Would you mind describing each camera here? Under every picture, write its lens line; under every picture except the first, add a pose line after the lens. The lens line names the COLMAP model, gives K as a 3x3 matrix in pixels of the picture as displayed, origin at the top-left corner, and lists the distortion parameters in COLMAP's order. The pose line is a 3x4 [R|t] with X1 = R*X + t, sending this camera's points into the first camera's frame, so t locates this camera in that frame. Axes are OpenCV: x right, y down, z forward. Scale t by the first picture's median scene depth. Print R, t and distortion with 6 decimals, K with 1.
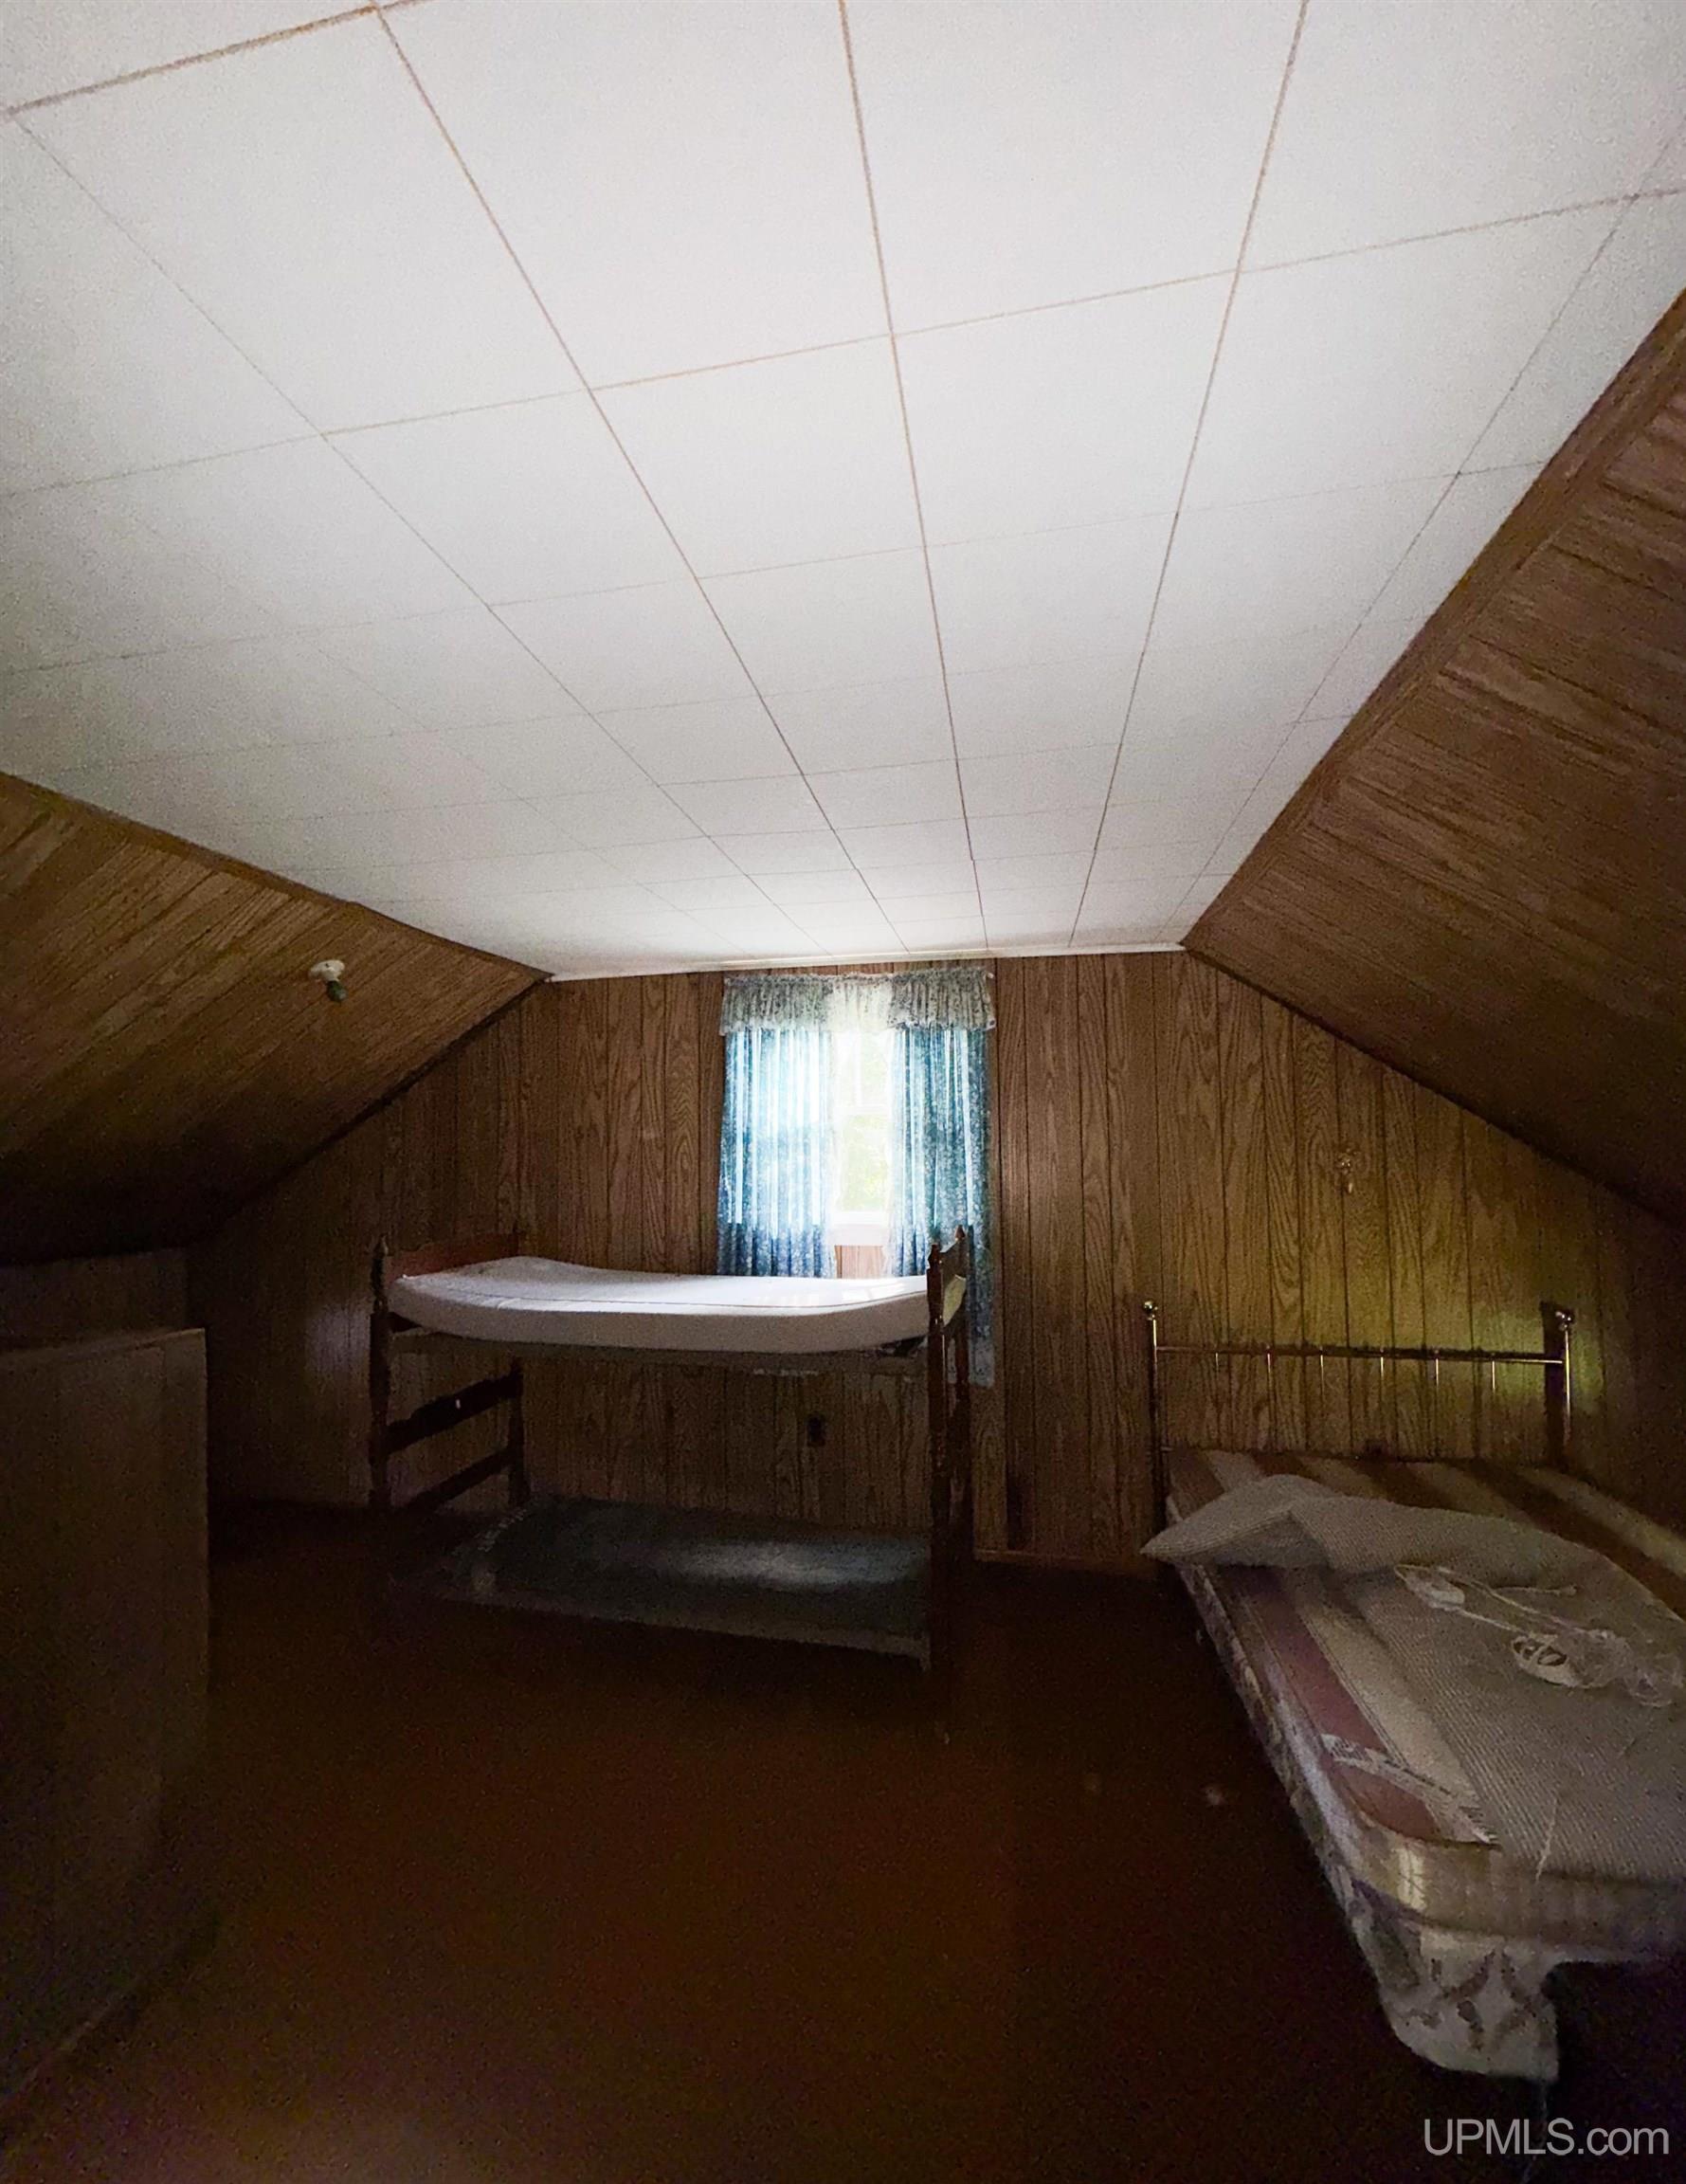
lens RADIAL K [[903.9, 0, 859.7], [0, 903.9, 1118.4], [0, 0, 1]] dist [0.001355, 0.000016]
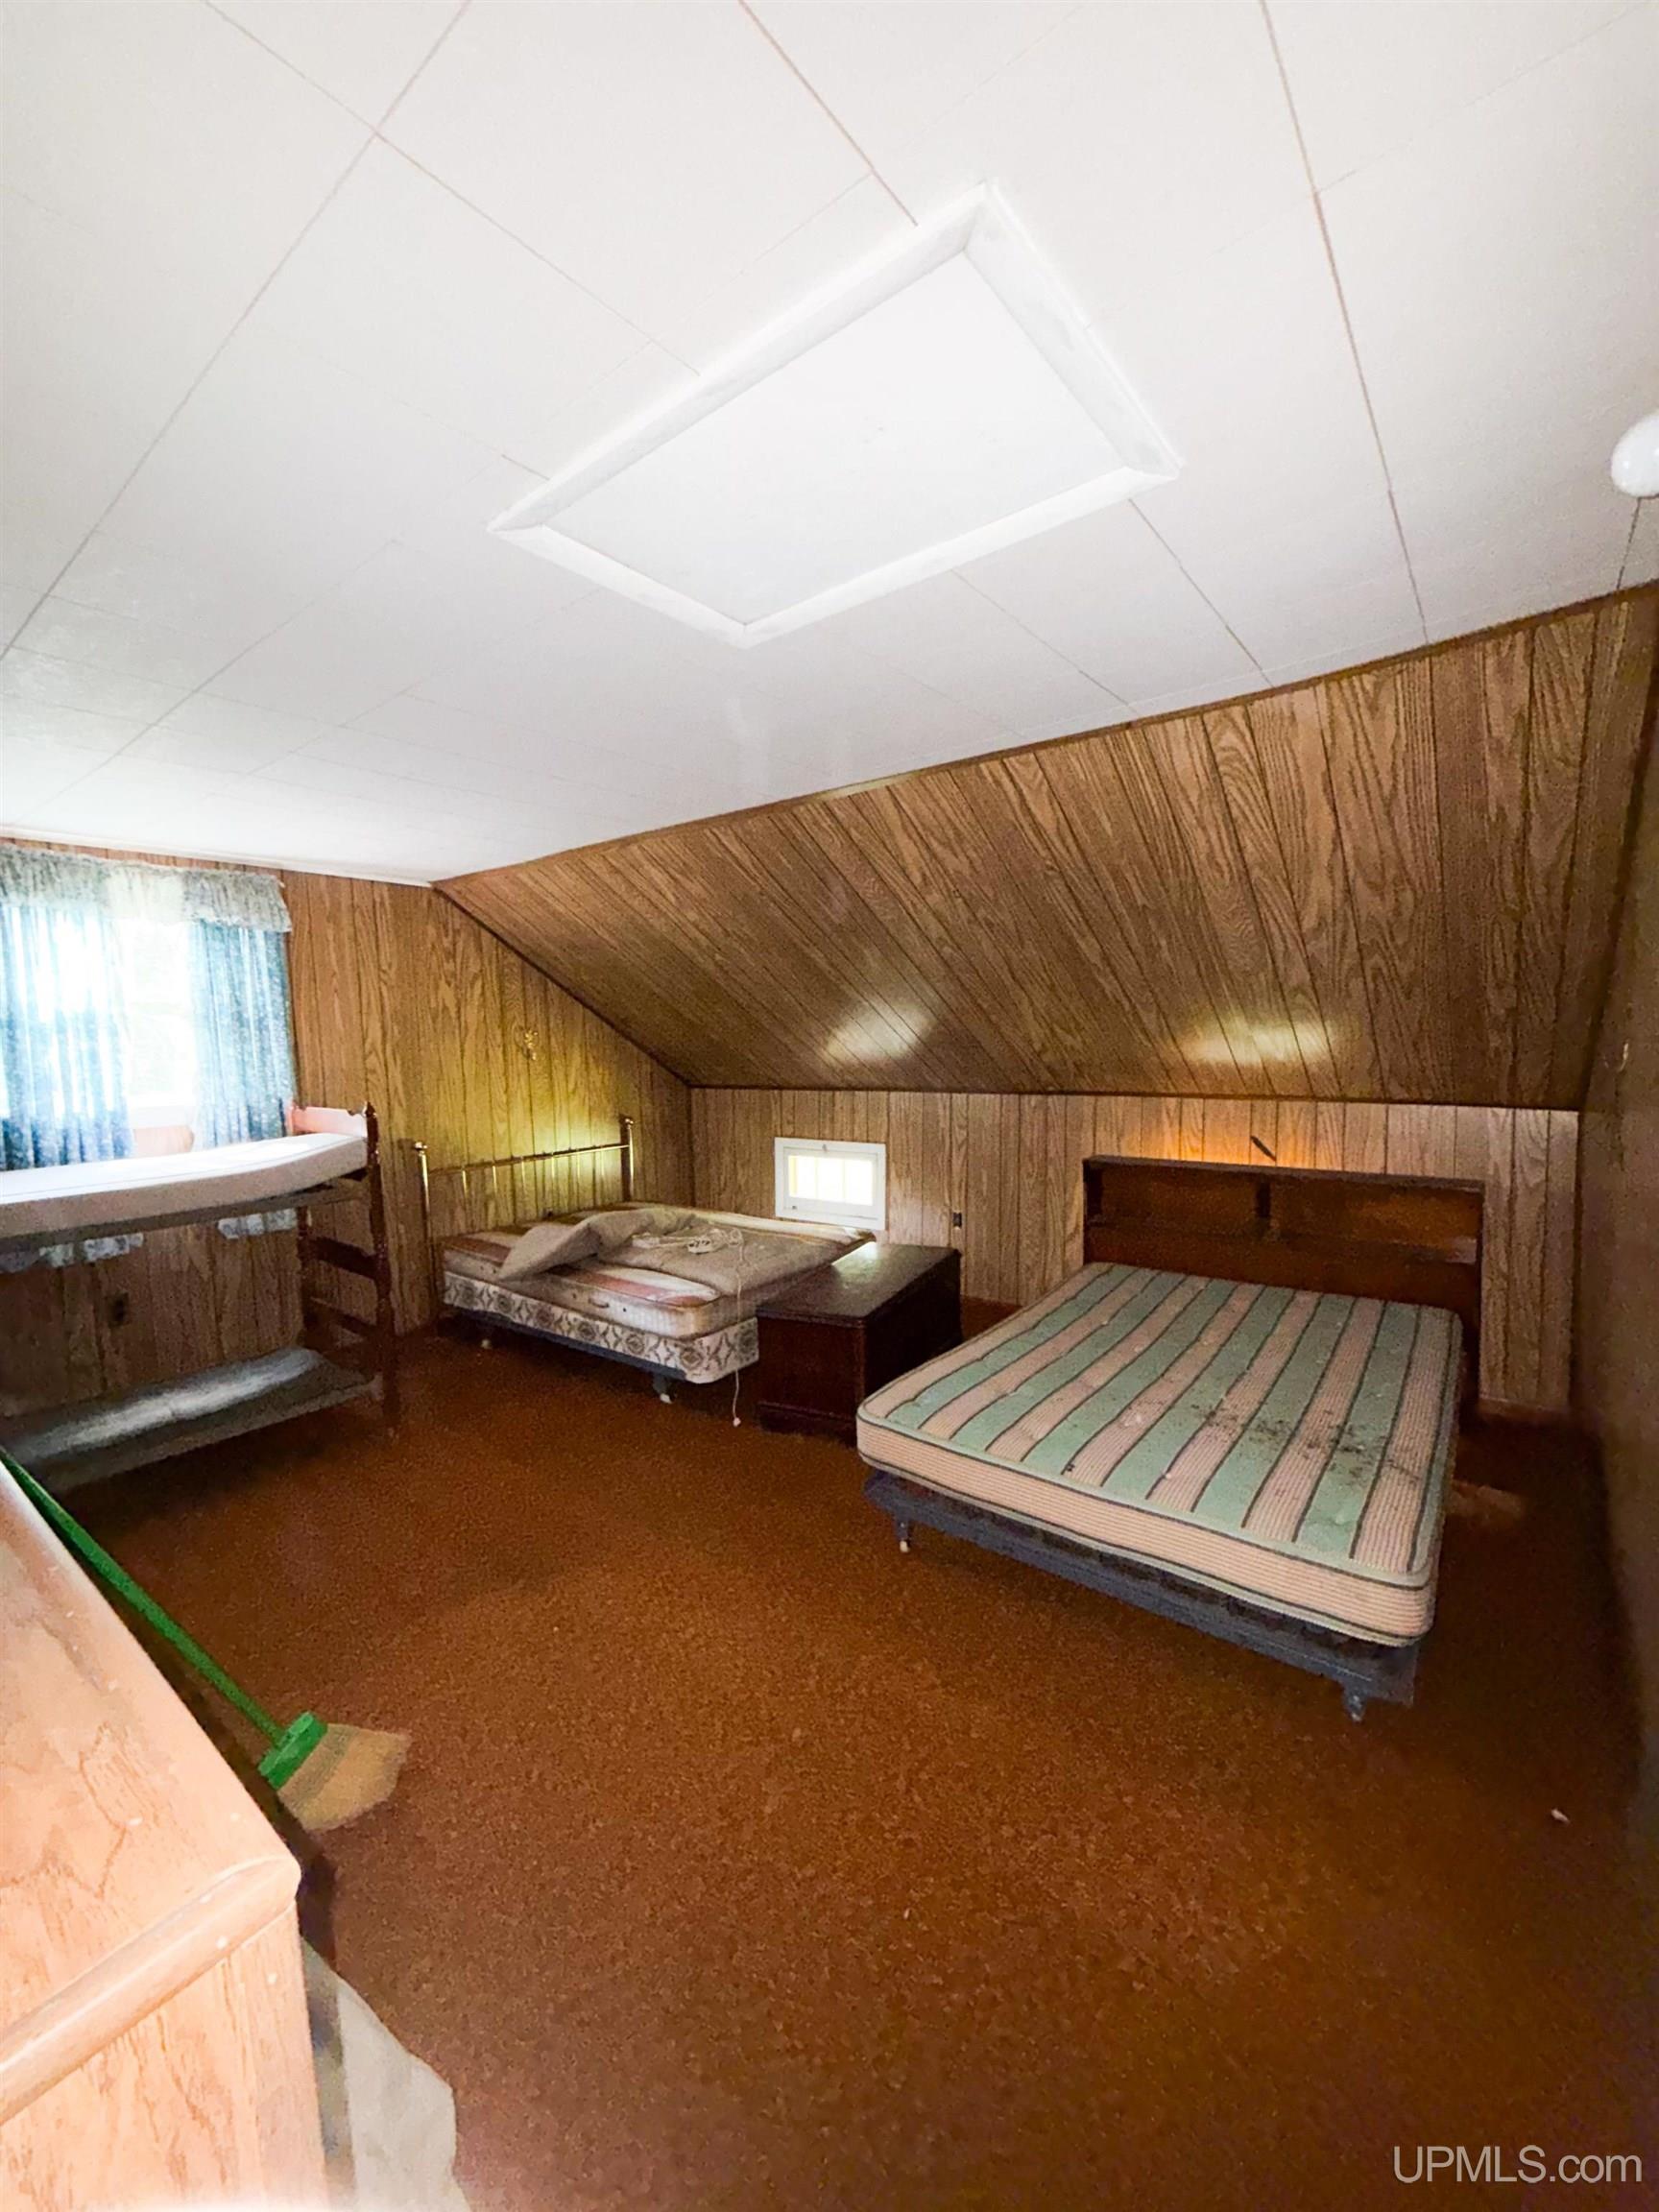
lens RADIAL K [[907.7, 0, 816.2], [0, 907.7, 1108.6], [0, 0, 1]] dist [0.000713, 0.002753]
pose [[0.463205, -0.077065, 0.882894, -0.604678], [-0.005379, 0.995949, 0.089755, 0.021614], [-0.886235, -0.046324, 0.460915, -0.170417]]
